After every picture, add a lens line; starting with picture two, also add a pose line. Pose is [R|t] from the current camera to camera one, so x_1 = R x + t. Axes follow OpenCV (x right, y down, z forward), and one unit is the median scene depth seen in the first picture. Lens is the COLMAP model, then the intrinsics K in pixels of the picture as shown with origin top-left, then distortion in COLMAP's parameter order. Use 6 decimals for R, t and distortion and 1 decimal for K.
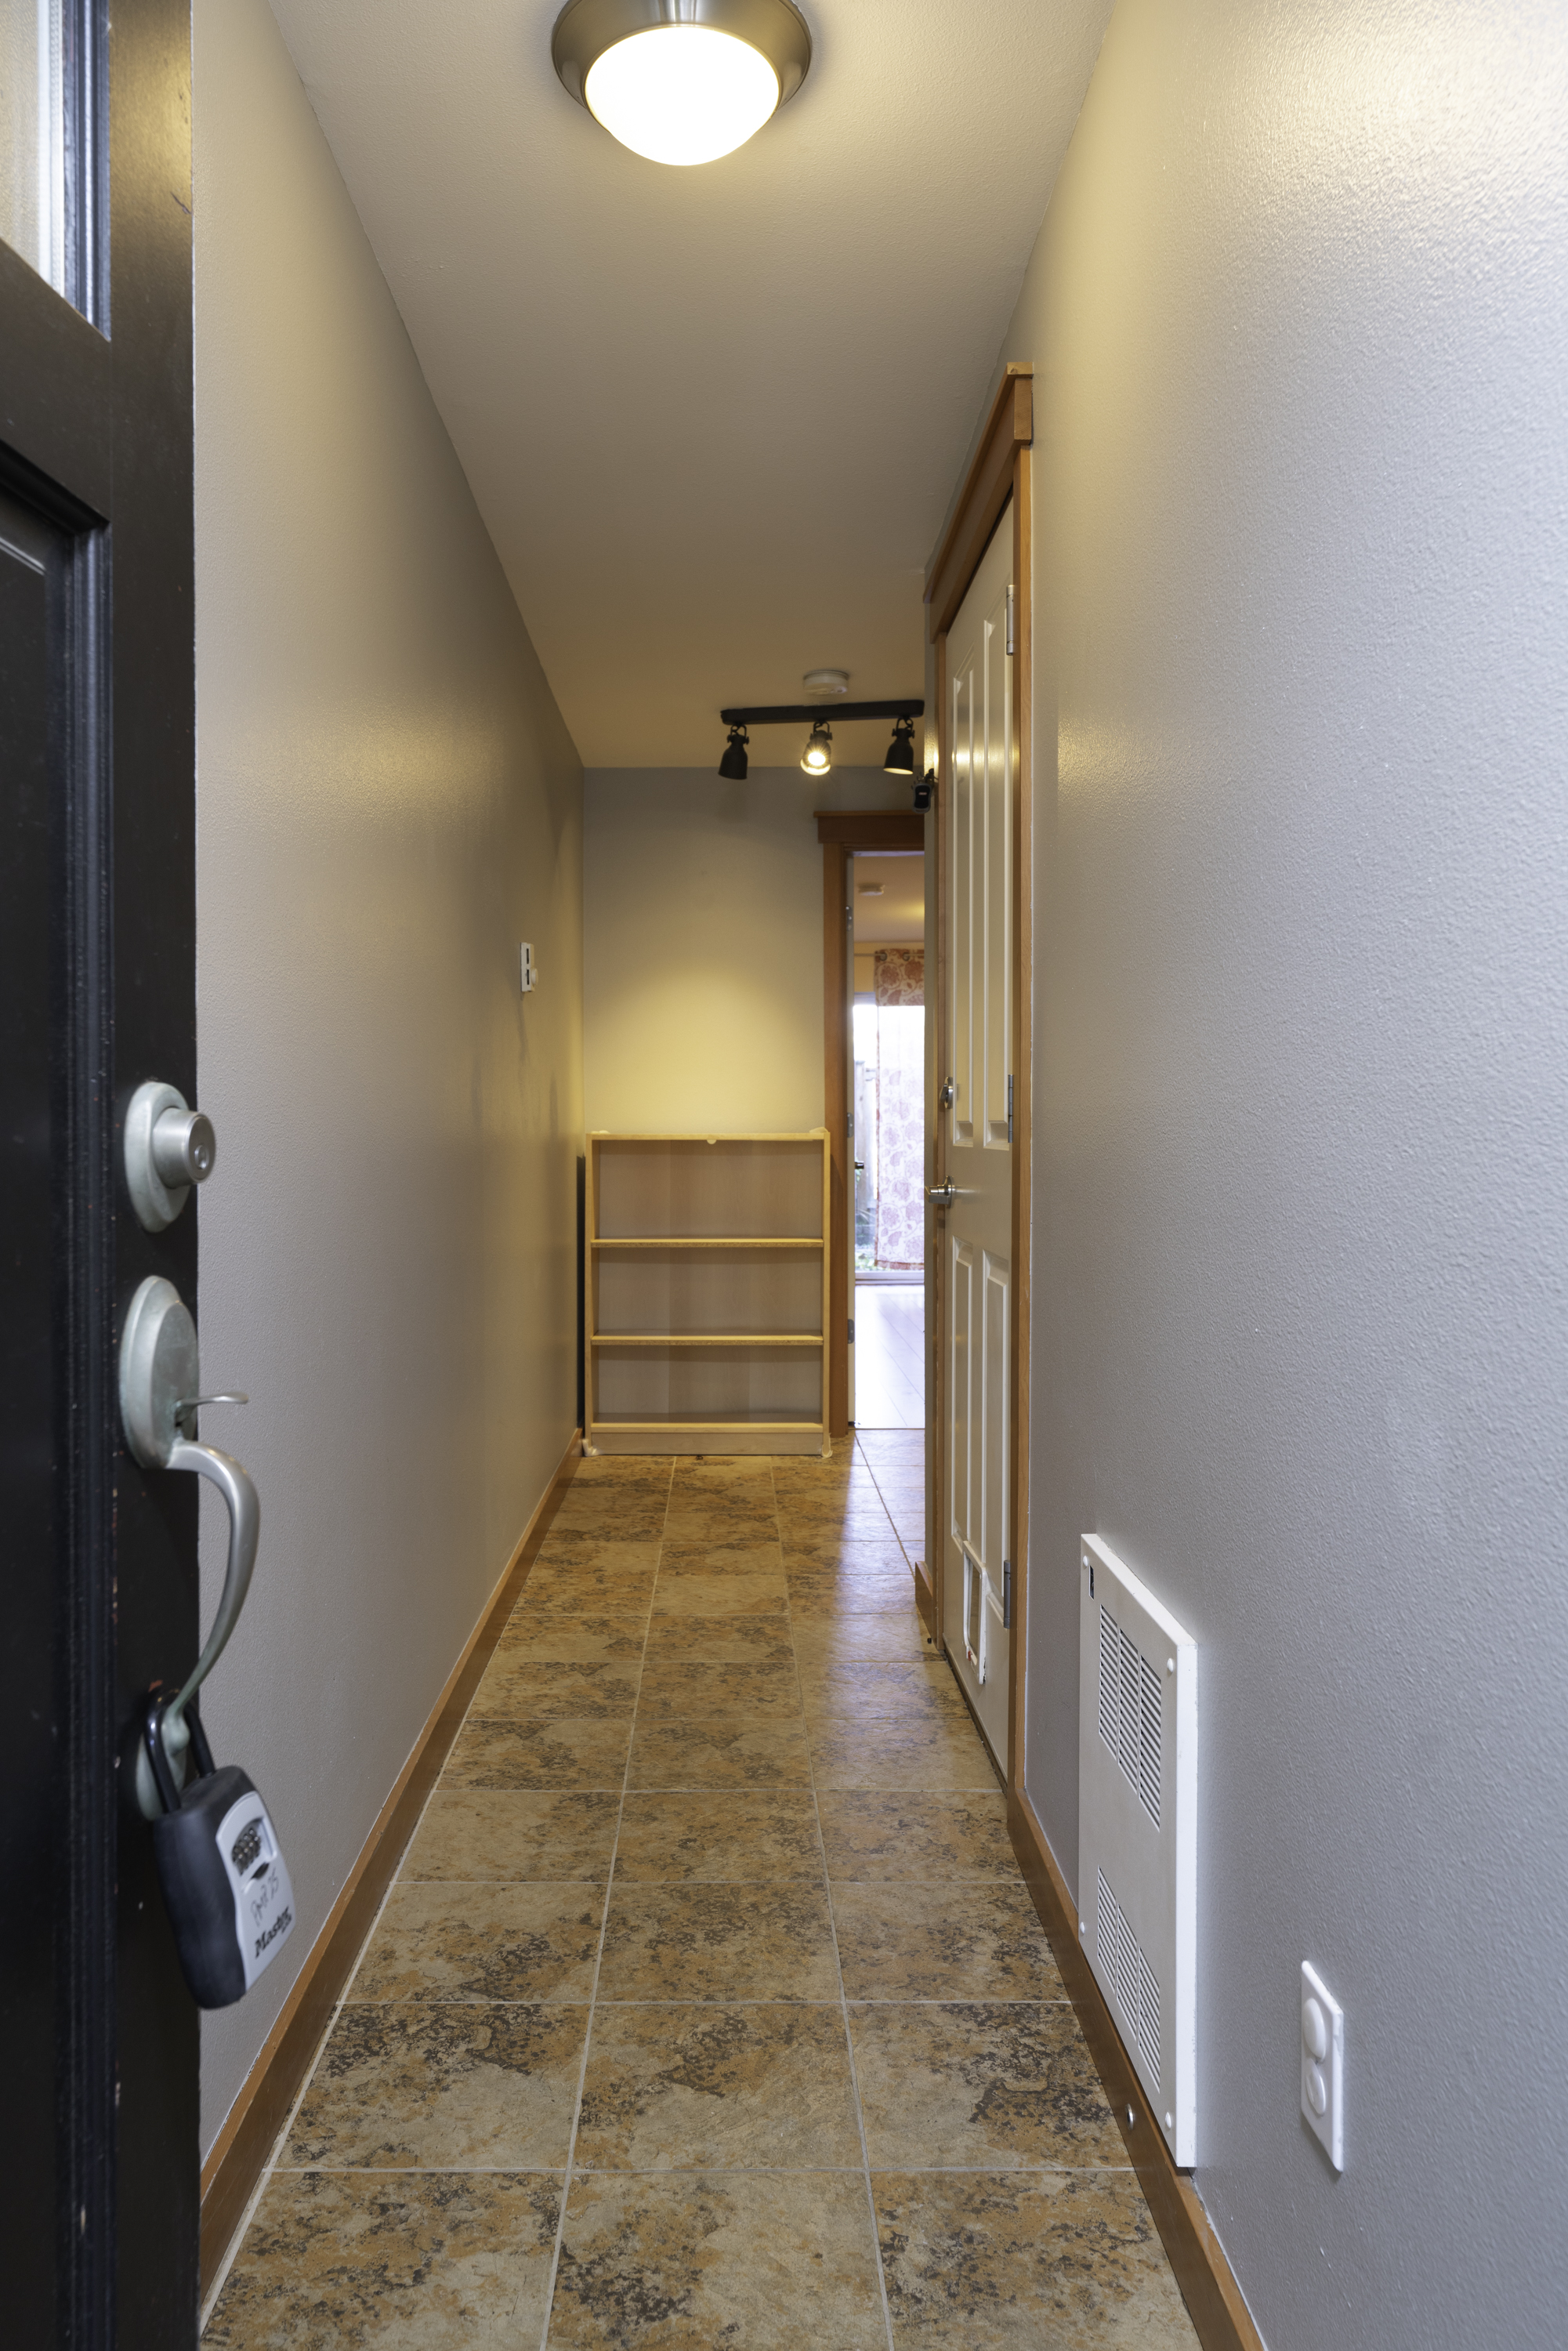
lens RADIAL K [[2219.0, 0, 783.3], [0, 2219.0, 1170.9], [0, 0, 1]] dist [0.002570, 0.000000]
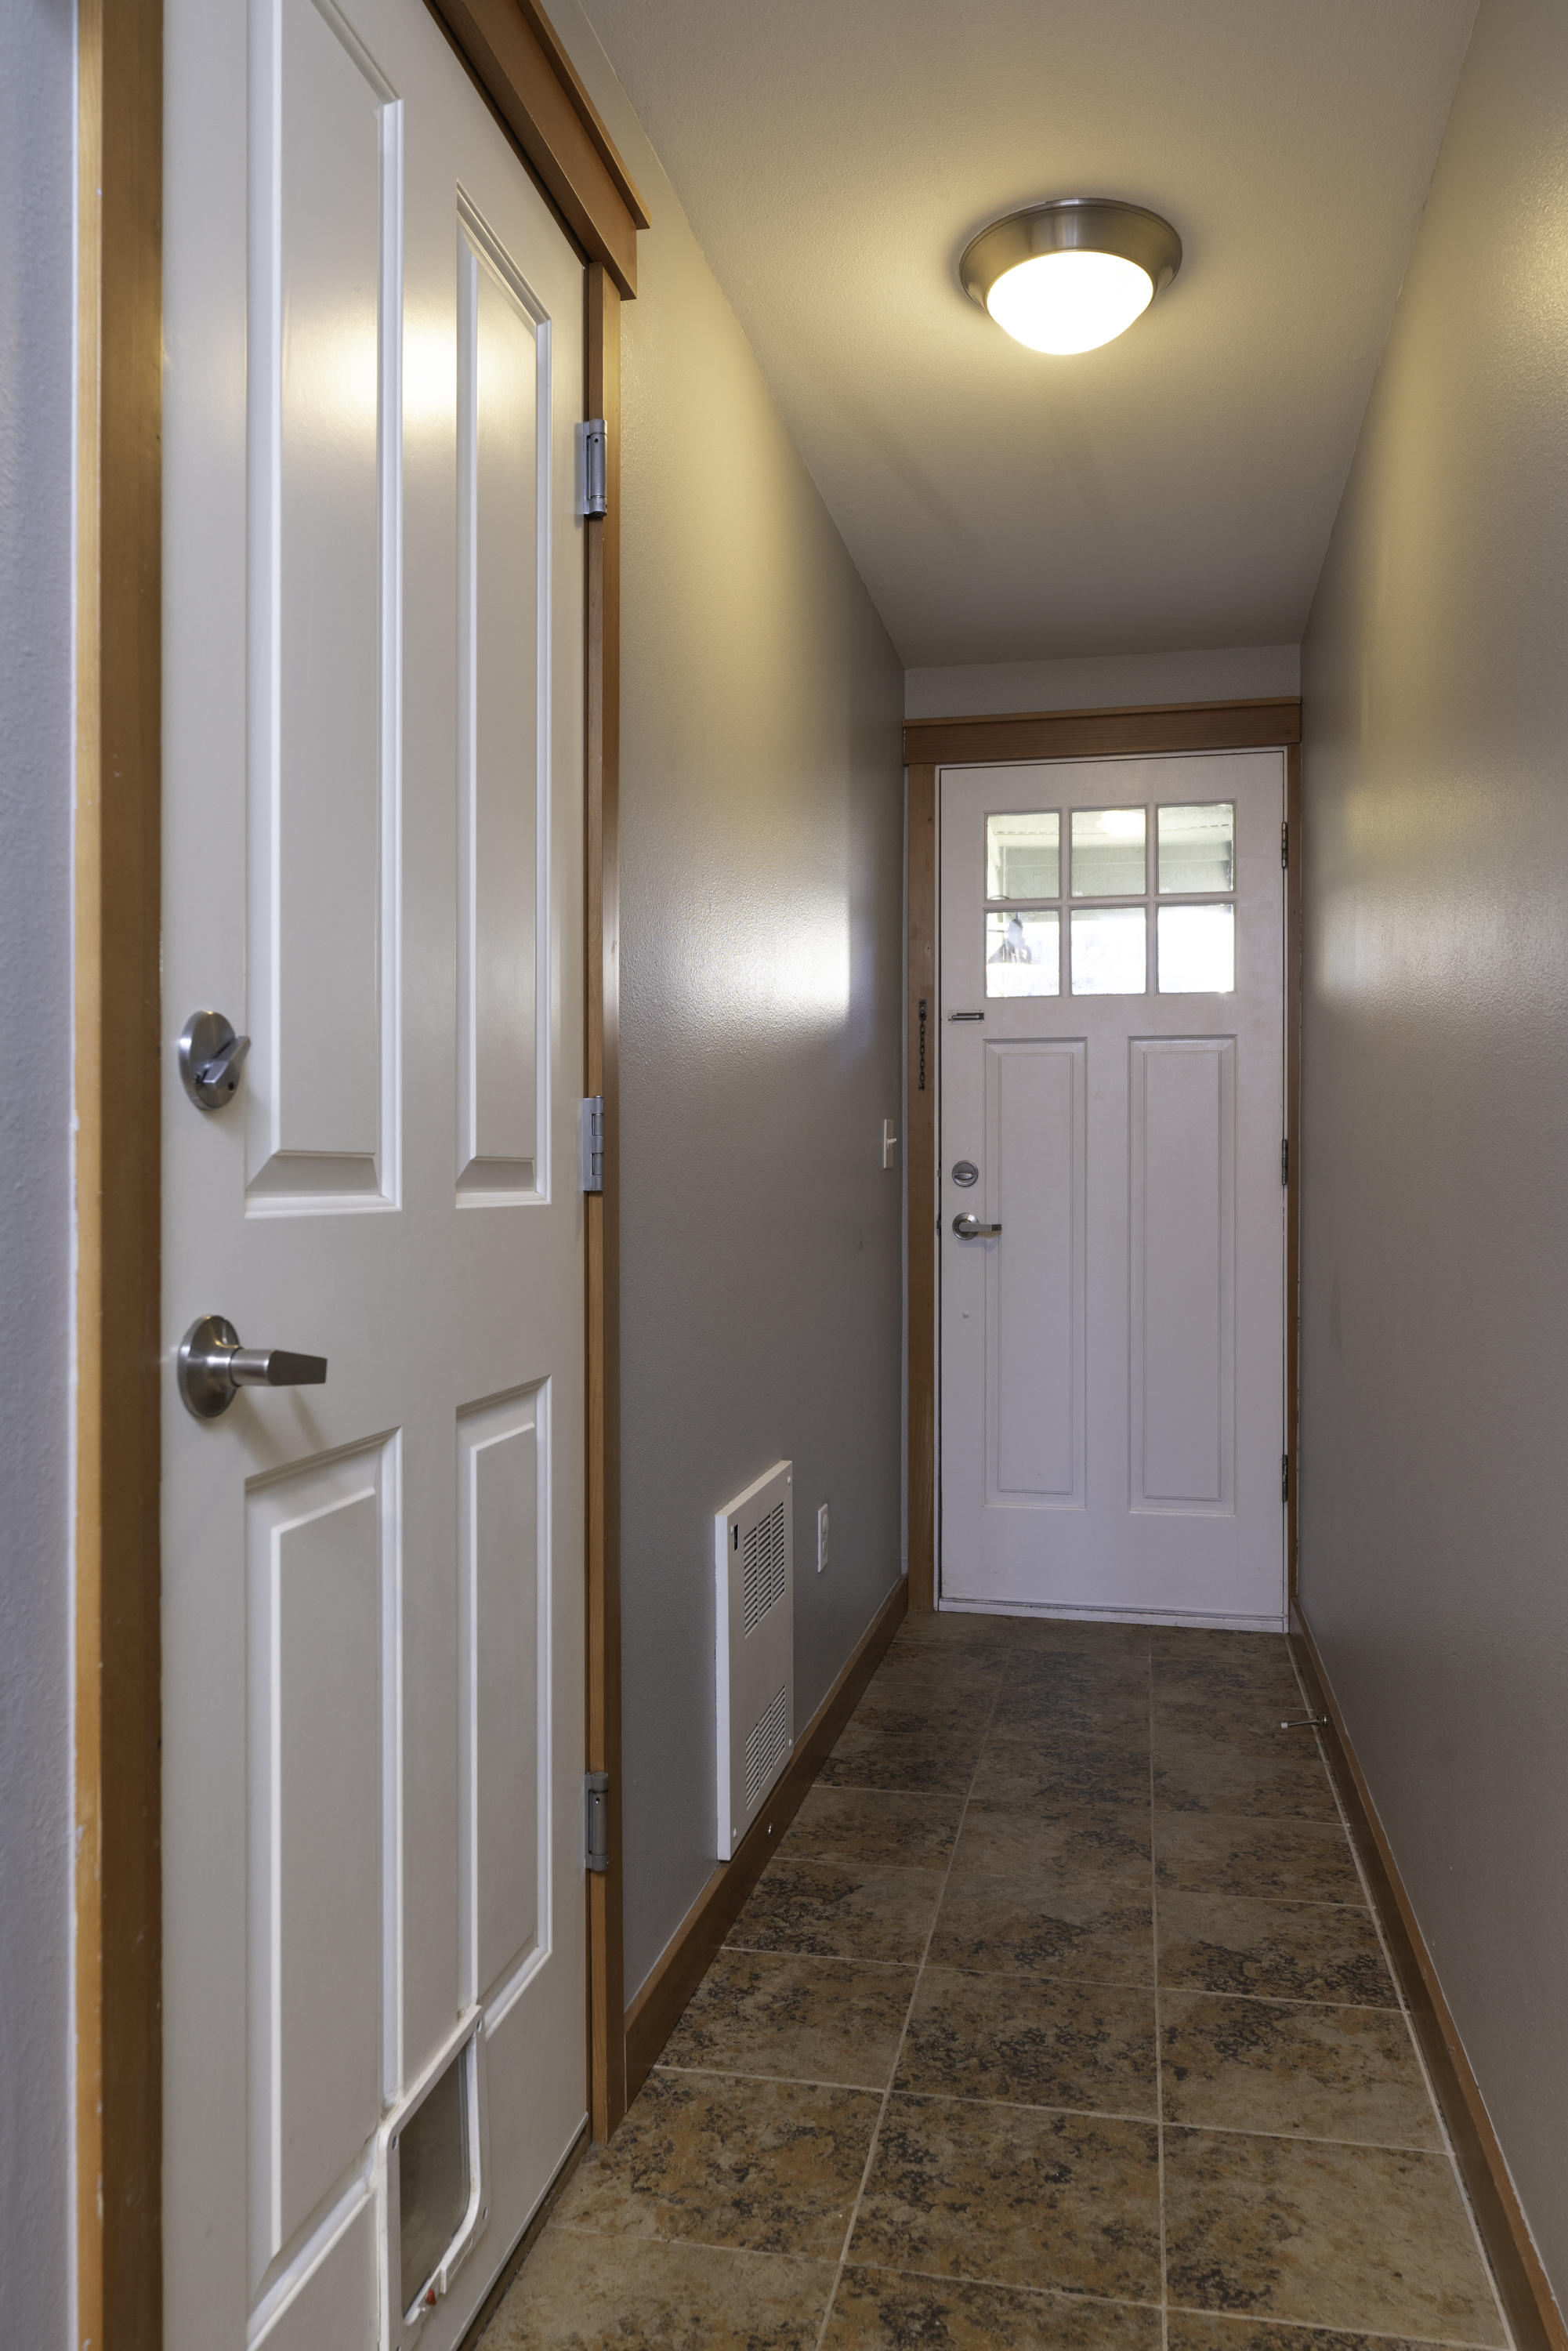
lens RADIAL K [[1611.3, 0, 786.0], [0, 1611.3, 1173.0], [0, 0, 1]] dist [-0.003628, -0.002106]
pose [[-0.973127, 0.001500, 0.230264, -0.087425], [0.005926, 0.999811, 0.018530, -0.031028], [-0.230192, 0.019397, -0.972952, 1.710564]]
